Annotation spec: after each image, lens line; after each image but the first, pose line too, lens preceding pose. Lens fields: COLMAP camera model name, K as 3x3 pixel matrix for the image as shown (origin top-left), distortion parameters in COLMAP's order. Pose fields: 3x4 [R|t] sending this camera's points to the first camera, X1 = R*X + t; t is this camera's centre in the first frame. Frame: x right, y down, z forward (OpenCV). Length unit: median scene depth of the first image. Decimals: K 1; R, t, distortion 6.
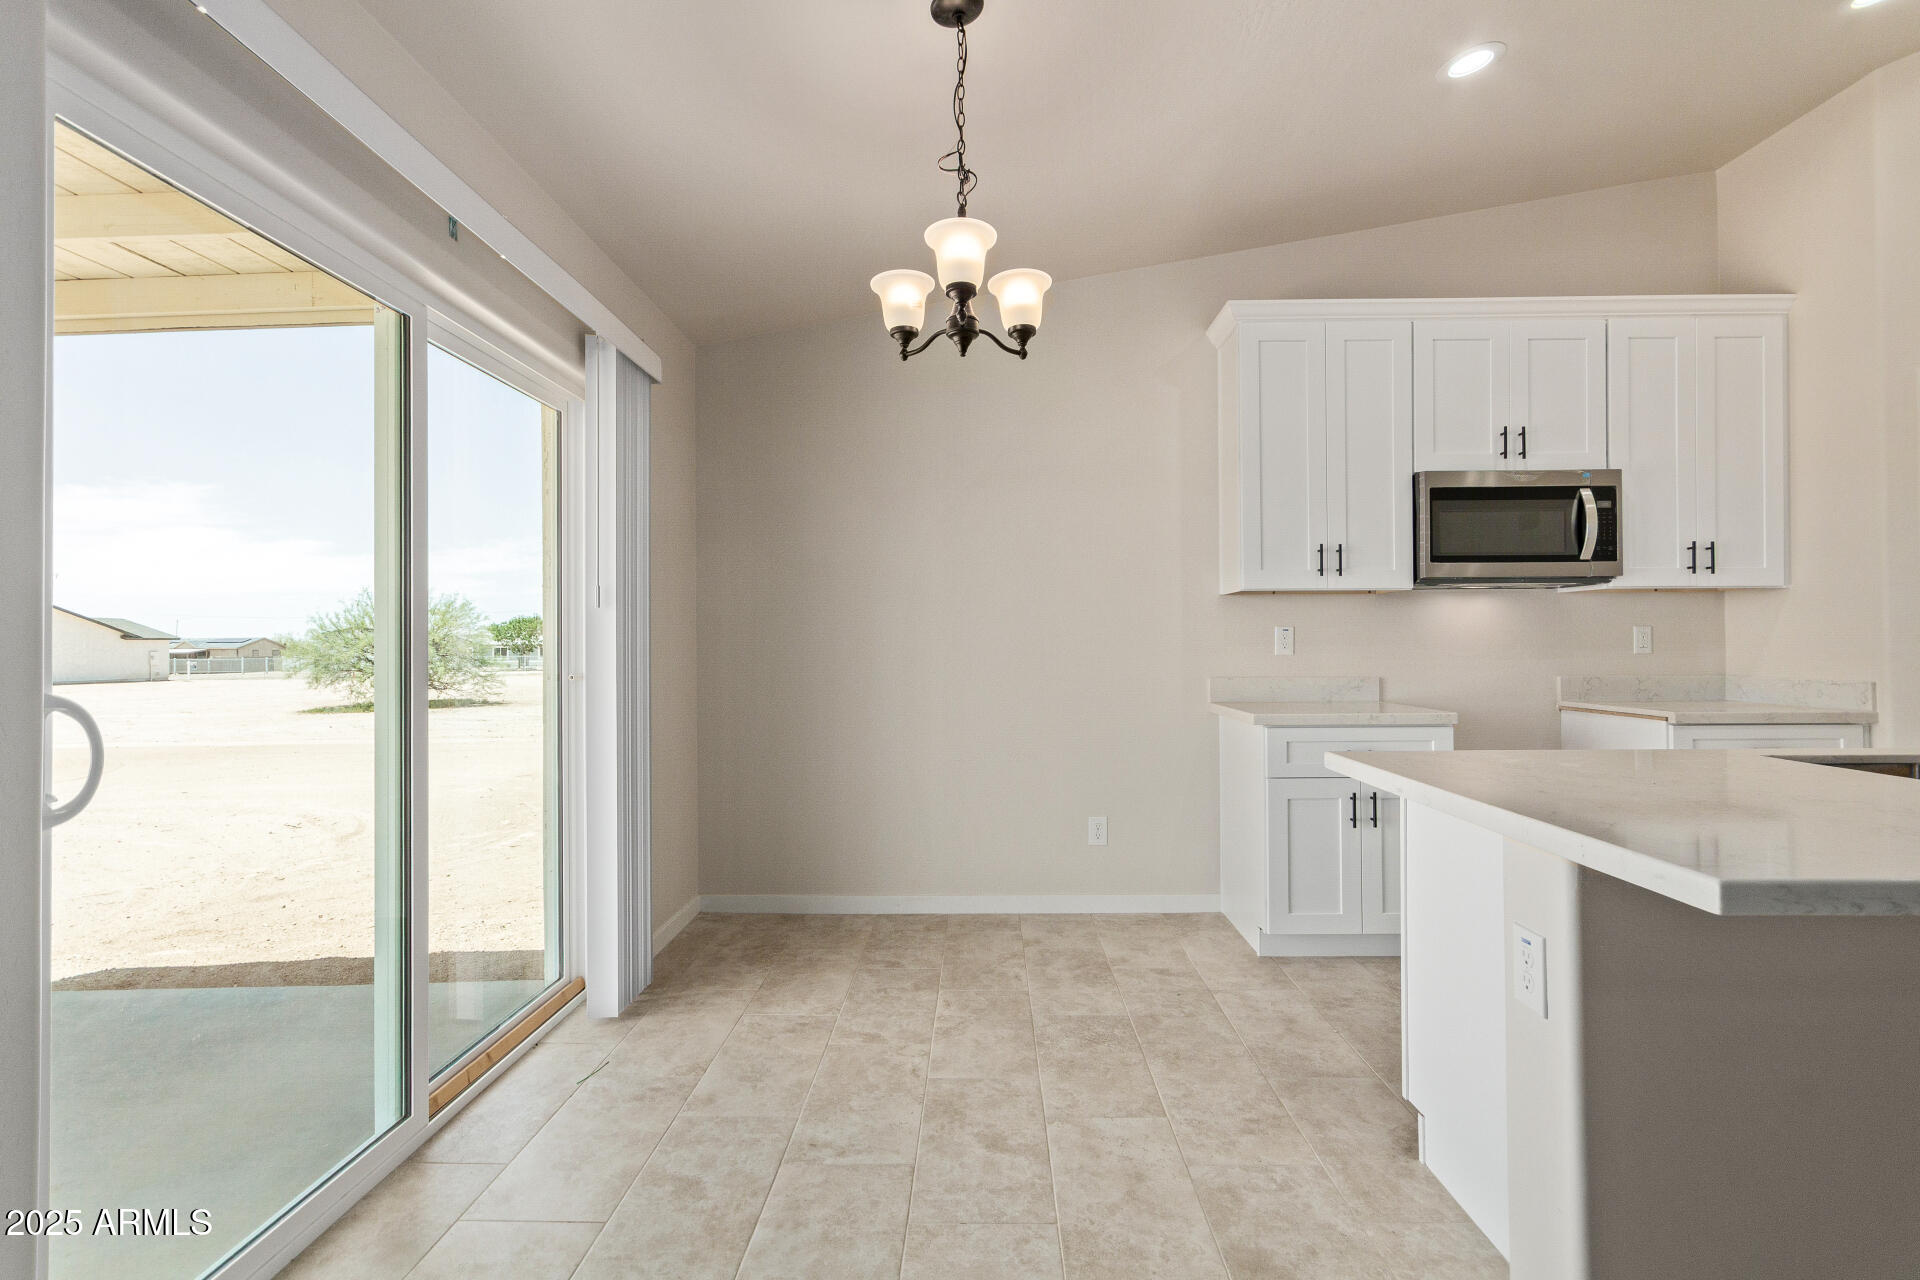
lens RADIAL K [[898.0, 0, 976.9], [0, 898.0, 635.7], [0, 0, 1]] dist [0.005065, -0.000311]
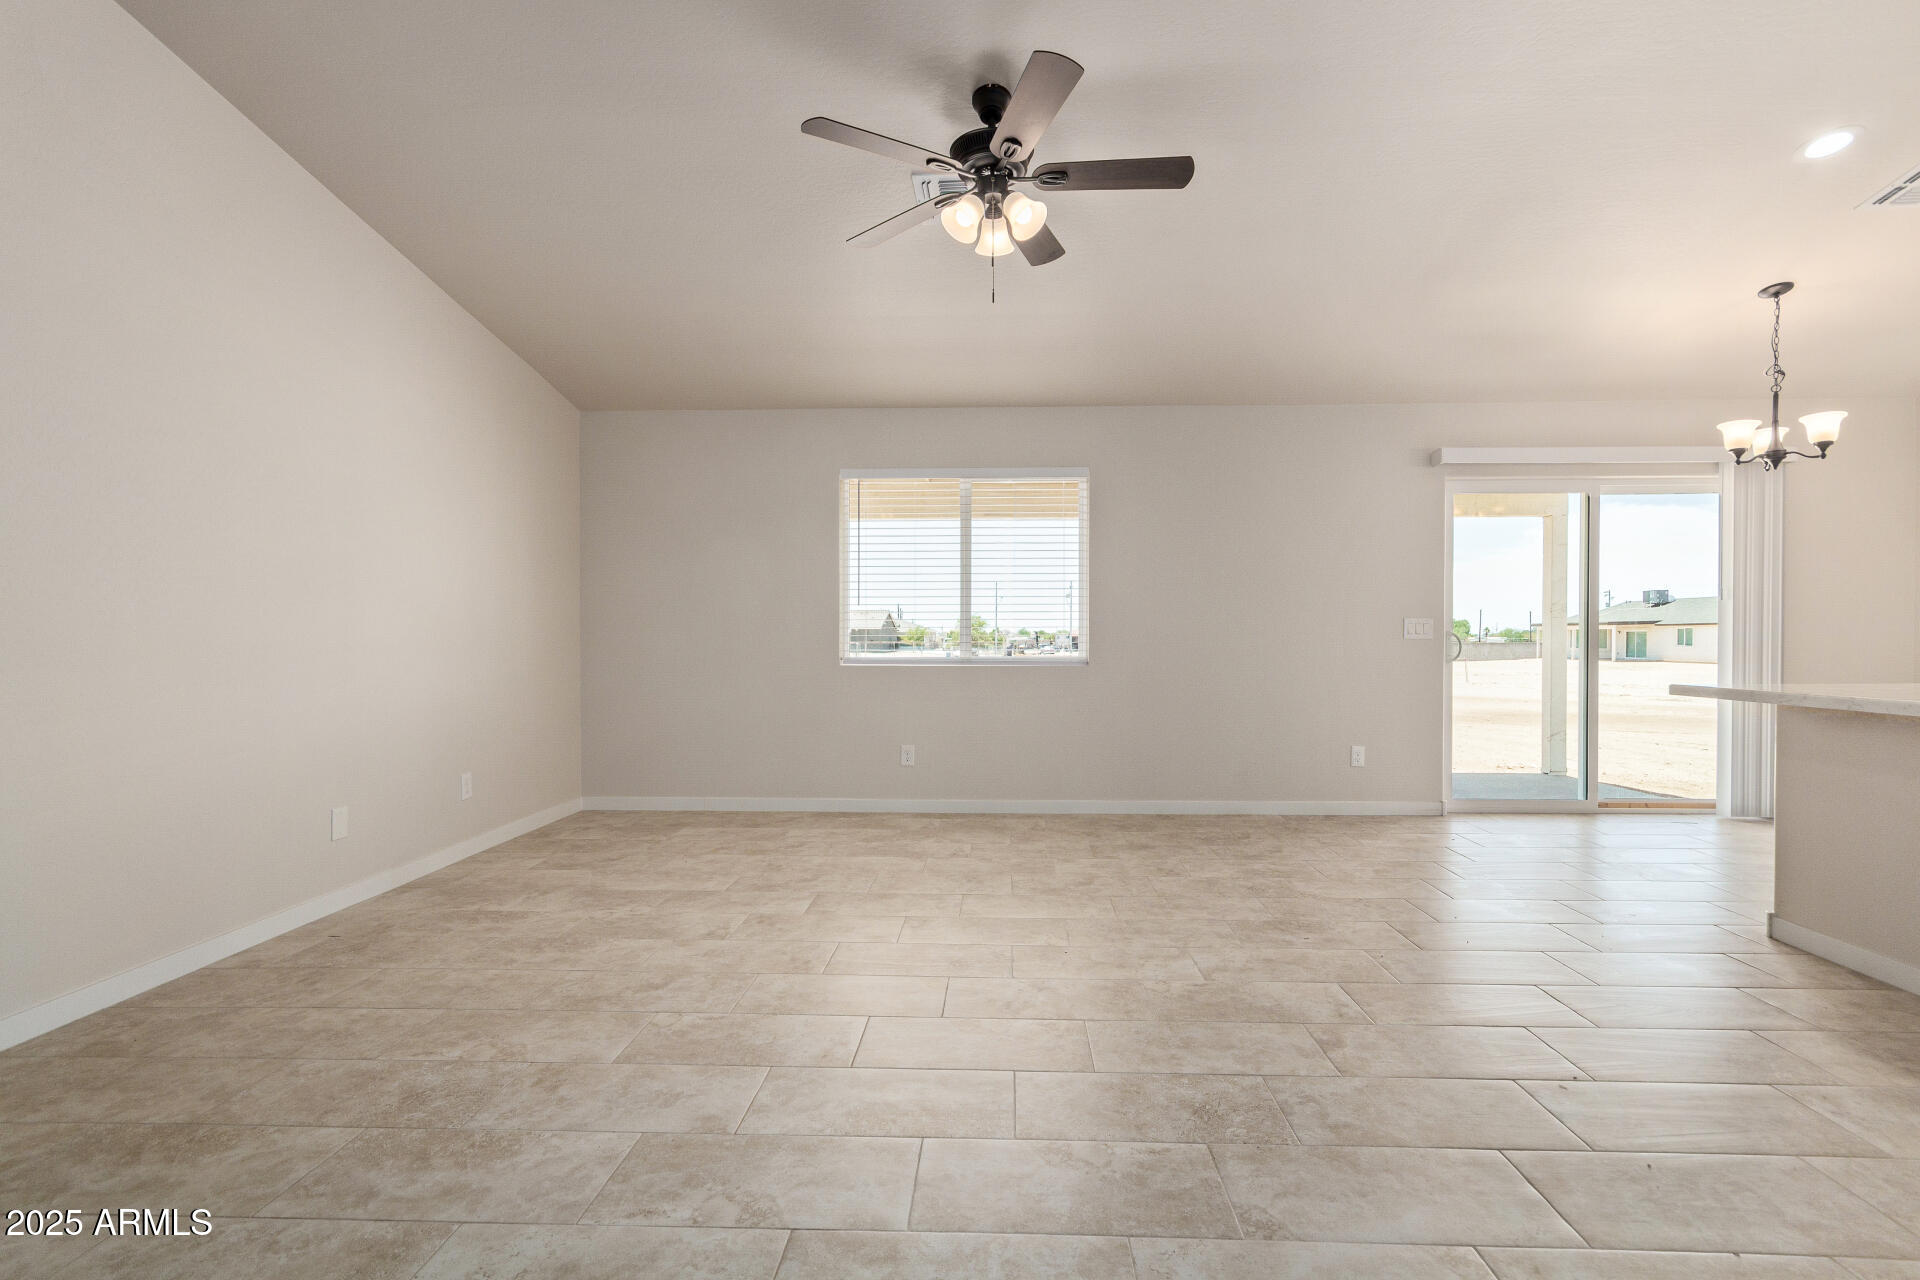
lens RADIAL K [[898.0, 0, 989.6], [0, 898.0, 643.5], [0, 0, 1]] dist [0.005065, -0.000311]
pose [[-0.015037, 0.013503, -0.999796, 1.194939], [0.009609, 0.999865, 0.013359, 0.015114], [0.999841, -0.009406, -0.015165, -0.413718]]
